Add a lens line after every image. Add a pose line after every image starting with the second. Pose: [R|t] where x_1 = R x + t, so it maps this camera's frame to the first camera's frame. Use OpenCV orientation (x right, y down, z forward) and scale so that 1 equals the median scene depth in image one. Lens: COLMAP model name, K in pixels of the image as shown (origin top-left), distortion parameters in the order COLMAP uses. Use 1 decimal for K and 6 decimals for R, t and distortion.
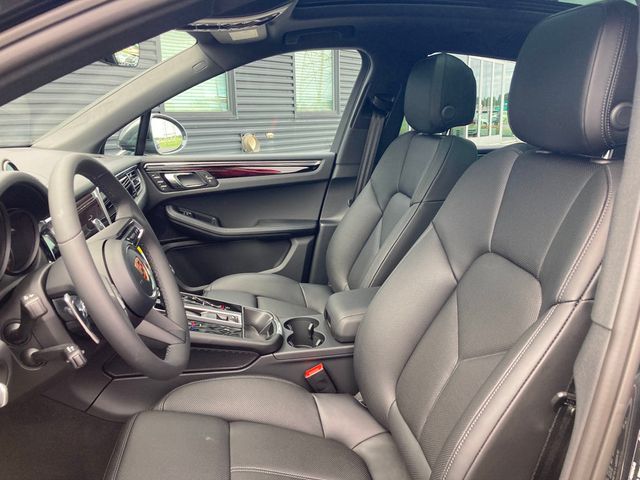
lens RADIAL K [[521.6, 0, 314.0], [0, 521.6, 239.9], [0, 0, 1]] dist [0.027177, -0.017390]
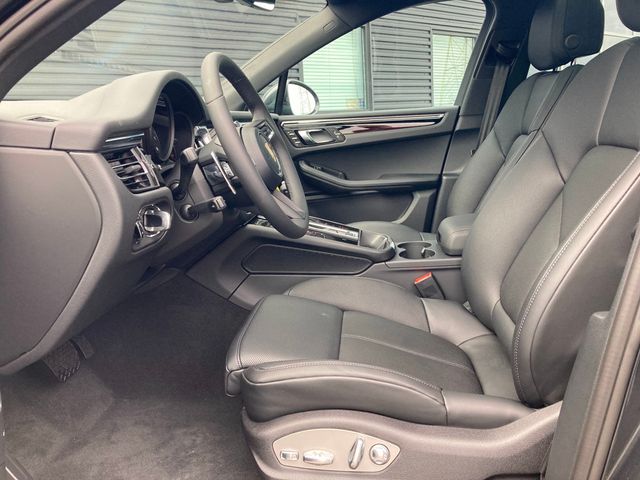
lens RADIAL K [[521.6, 0, 315.6], [0, 521.6, 244.5], [0, 0, 1]] dist [0.027177, -0.017390]
pose [[0.966635, 0.016489, -0.255628, 0.038514], [-0.018974, 0.999794, -0.007256, 0.123276], [0.255456, 0.011864, 0.966748, -0.064813]]
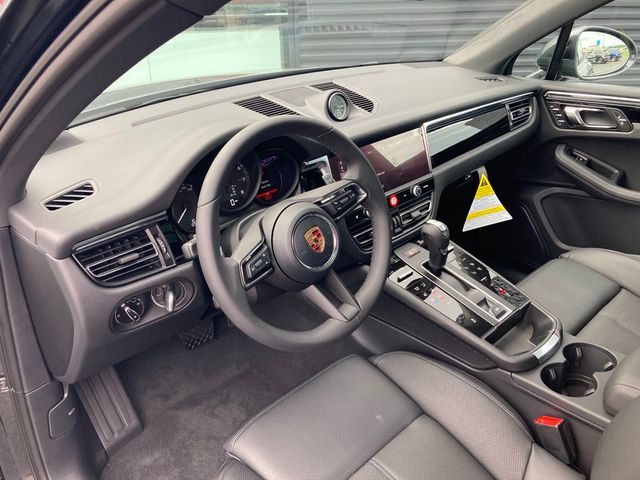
lens RADIAL K [[521.6, 0, 316.9], [0, 521.6, 242.8], [0, 0, 1]] dist [0.027177, -0.017390]
pose [[0.571296, 0.351044, -0.741882, 0.182051], [-0.177733, 0.935380, 0.305738, -0.108271], [0.801269, -0.042810, 0.596770, 0.178544]]
